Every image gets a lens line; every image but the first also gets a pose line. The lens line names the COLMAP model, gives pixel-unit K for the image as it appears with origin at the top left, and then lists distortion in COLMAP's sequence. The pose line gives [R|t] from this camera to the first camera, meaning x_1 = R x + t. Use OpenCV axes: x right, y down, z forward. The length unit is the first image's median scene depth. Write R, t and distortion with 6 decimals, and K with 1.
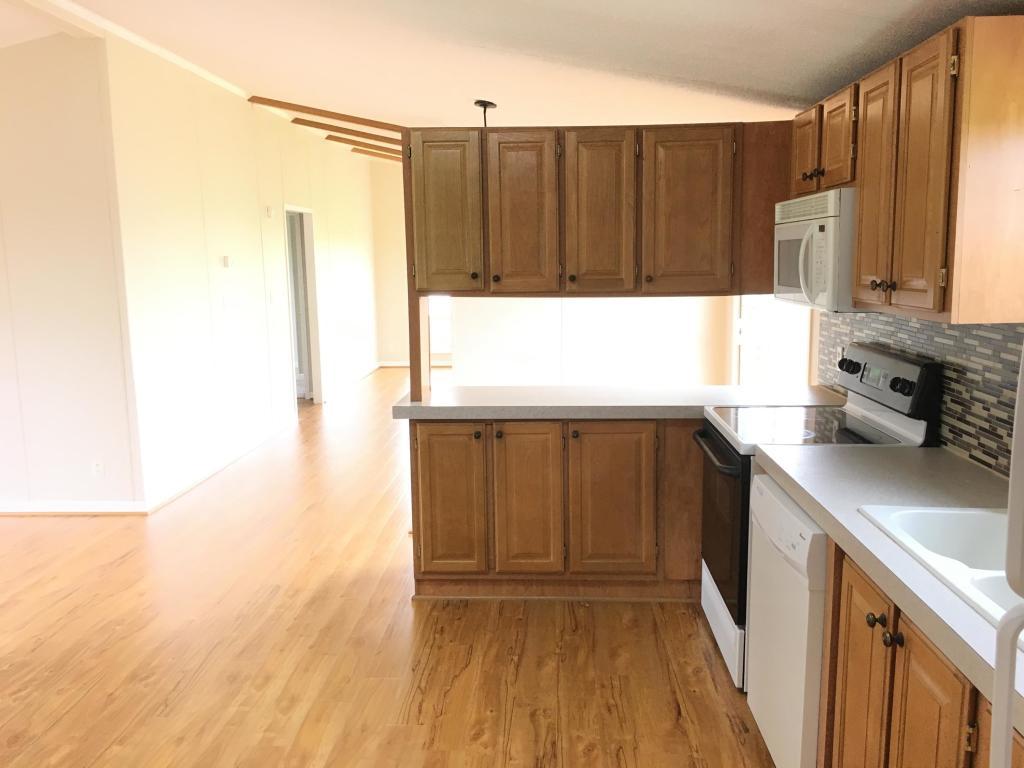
lens RADIAL K [[872.3, 0, 512.0], [0, 872.3, 384.0], [0, 0, 1]] dist [0.002316, 0.000994]
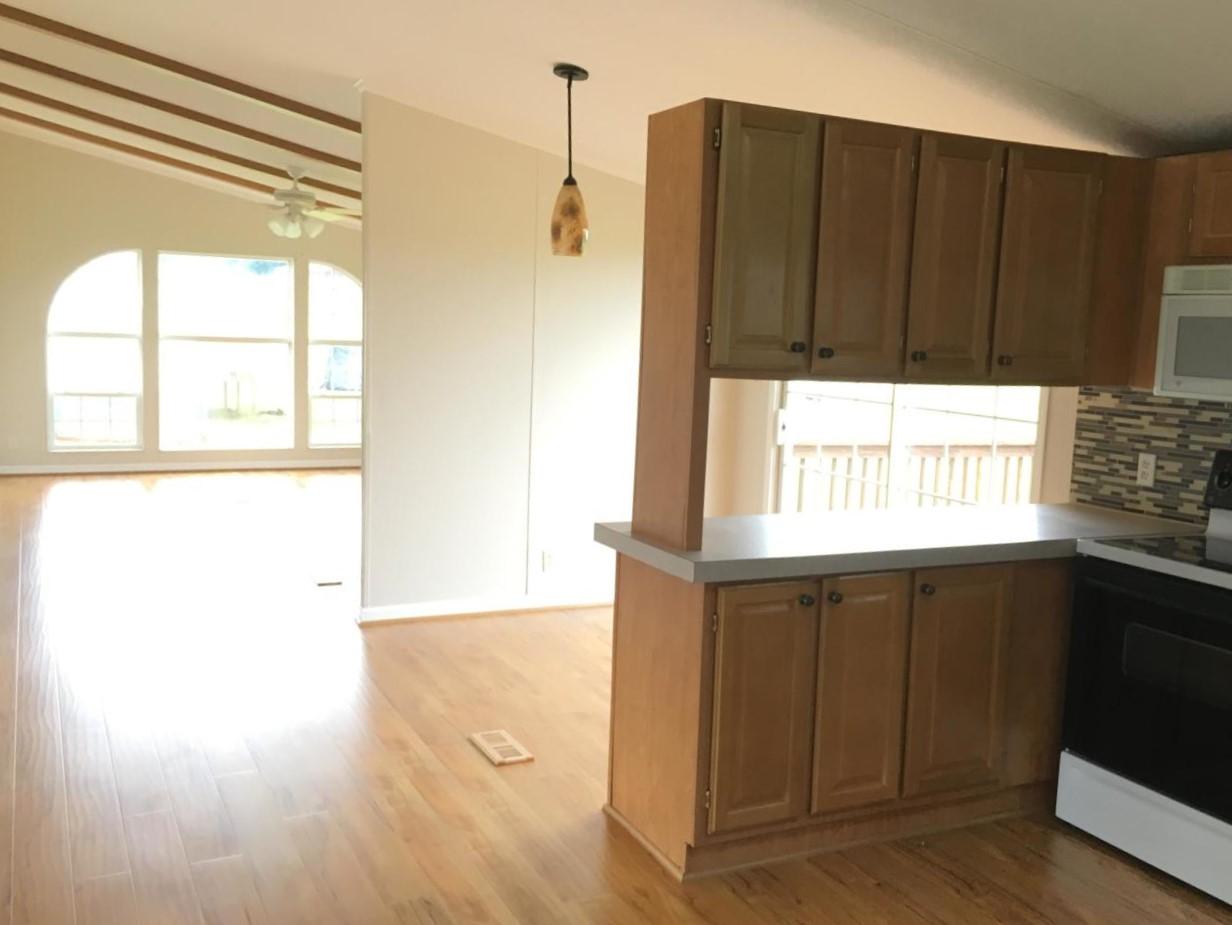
lens RADIAL K [[1177.1, 0, 616.0], [0, 1177.1, 462.5], [0, 0, 1]] dist [0.012243, 0.006511]
pose [[0.875545, -0.013317, 0.482953, -0.556565], [0.023947, 0.999588, -0.015852, -0.030070], [-0.482543, 0.025445, 0.875503, 0.314567]]
